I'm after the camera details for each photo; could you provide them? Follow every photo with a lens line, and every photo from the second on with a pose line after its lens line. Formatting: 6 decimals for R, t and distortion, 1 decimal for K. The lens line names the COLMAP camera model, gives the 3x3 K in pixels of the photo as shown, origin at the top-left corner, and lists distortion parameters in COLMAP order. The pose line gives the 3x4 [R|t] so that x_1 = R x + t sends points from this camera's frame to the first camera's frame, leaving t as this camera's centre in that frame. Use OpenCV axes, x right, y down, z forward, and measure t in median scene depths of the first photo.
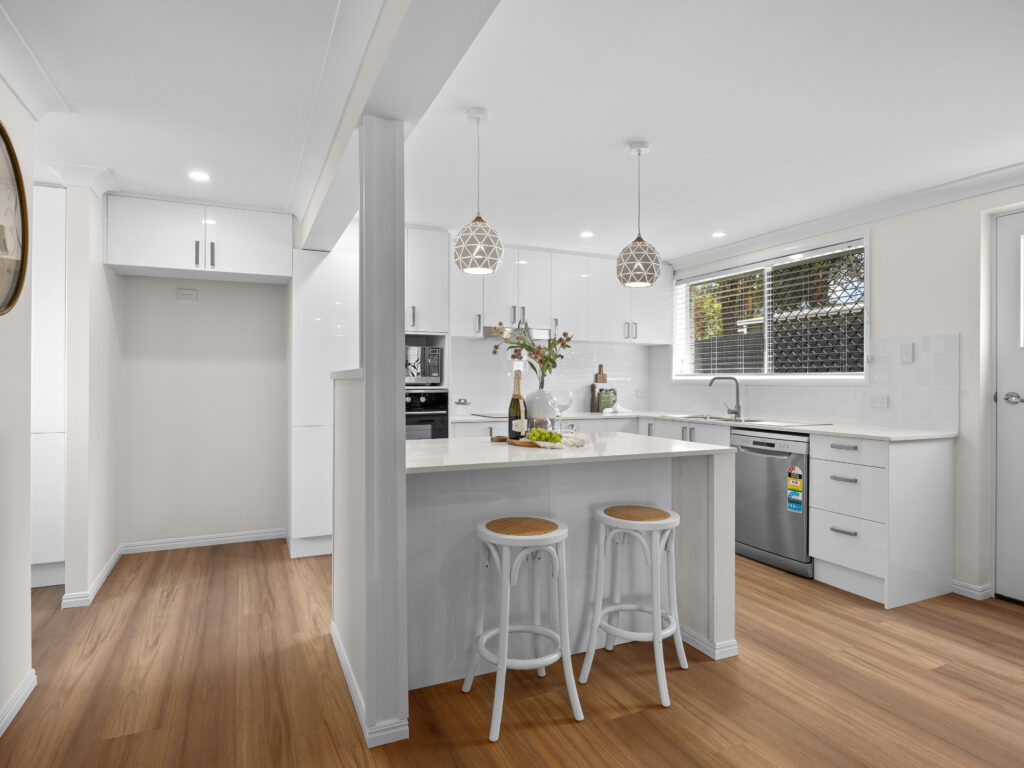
lens RADIAL K [[575.3, 0, 509.9], [0, 575.3, 382.7], [0, 0, 1]] dist [-0.005889, 0.002264]
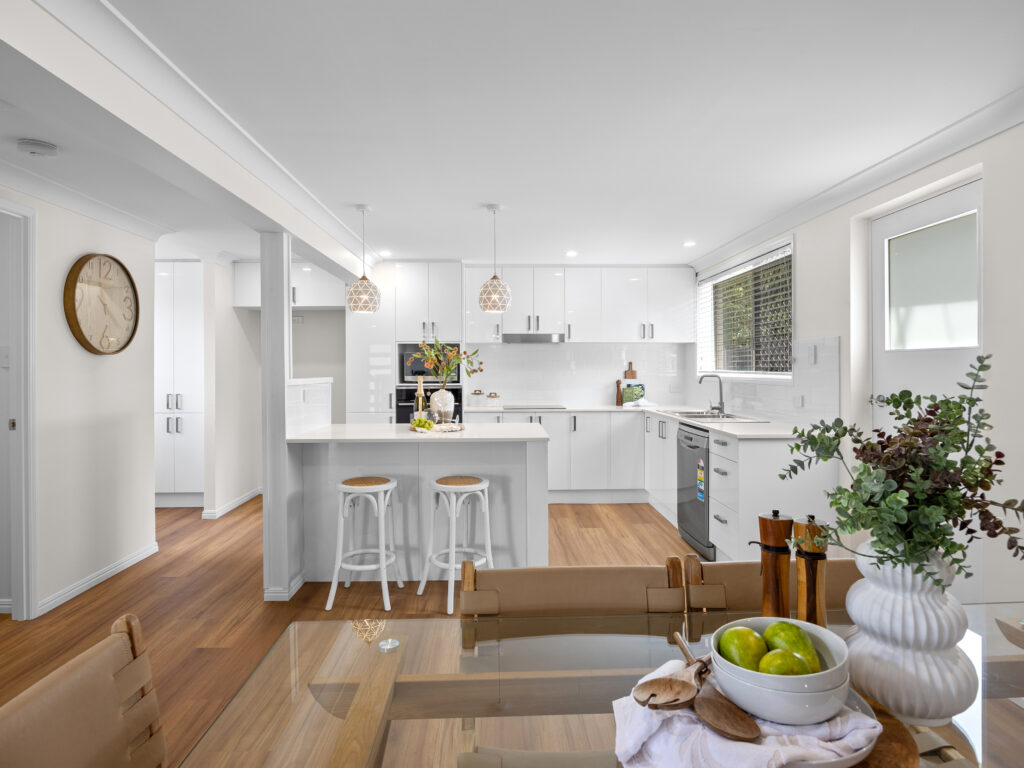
lens RADIAL K [[575.3, 0, 506.2], [0, 575.3, 366.7], [0, 0, 1]] dist [-0.005889, 0.002264]
pose [[0.920681, -0.008089, -0.390233, 0.539267], [0.005987, 0.999960, -0.006602, -0.024687], [0.390271, 0.003742, 0.920693, -0.149169]]
